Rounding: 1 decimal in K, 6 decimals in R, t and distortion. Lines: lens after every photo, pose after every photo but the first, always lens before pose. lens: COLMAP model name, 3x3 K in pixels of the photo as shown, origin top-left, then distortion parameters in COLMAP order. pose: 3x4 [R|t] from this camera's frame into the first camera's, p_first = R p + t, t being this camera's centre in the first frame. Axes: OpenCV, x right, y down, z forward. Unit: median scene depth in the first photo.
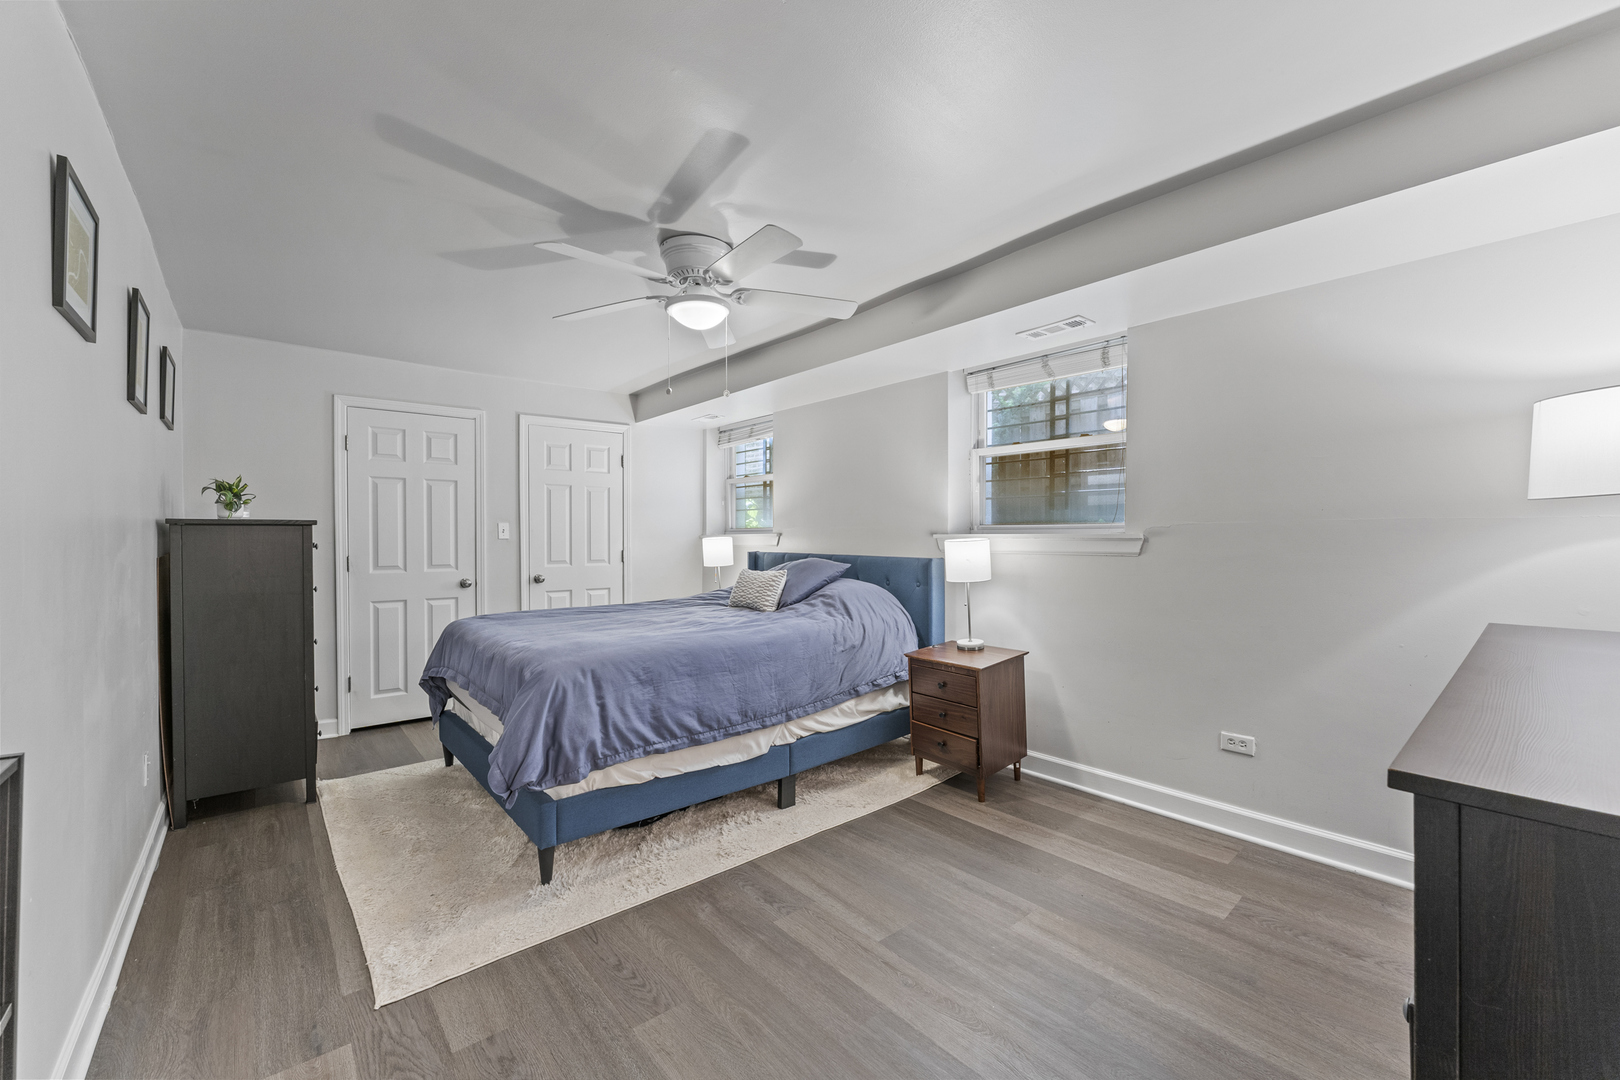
lens RADIAL K [[656.9, 0, 814.6], [0, 656.9, 536.0], [0, 0, 1]] dist [-0.001713, -0.000021]
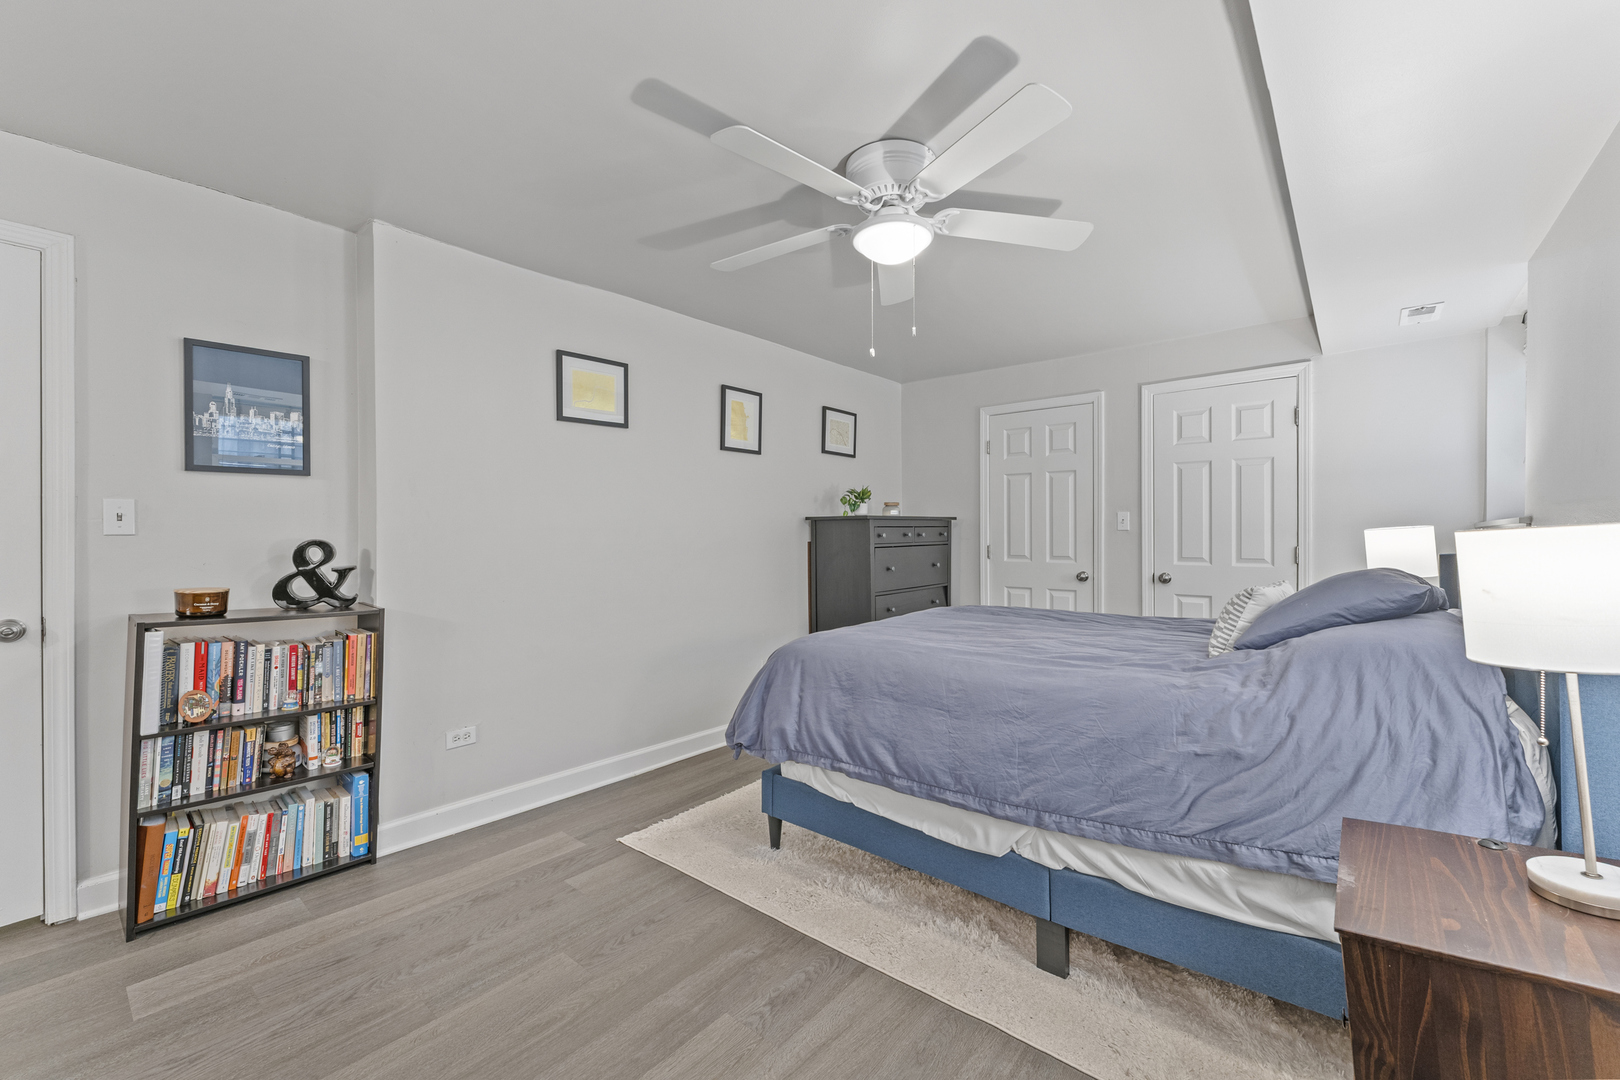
lens RADIAL K [[656.9, 0, 814.6], [0, 656.9, 536.0], [0, 0, 1]] dist [-0.001713, -0.000021]
pose [[0.174421, 0.005717, -0.984655, 0.558268], [0.002765, 0.999976, 0.006296, 0.009476], [0.984667, -0.003821, 0.174401, 0.744661]]
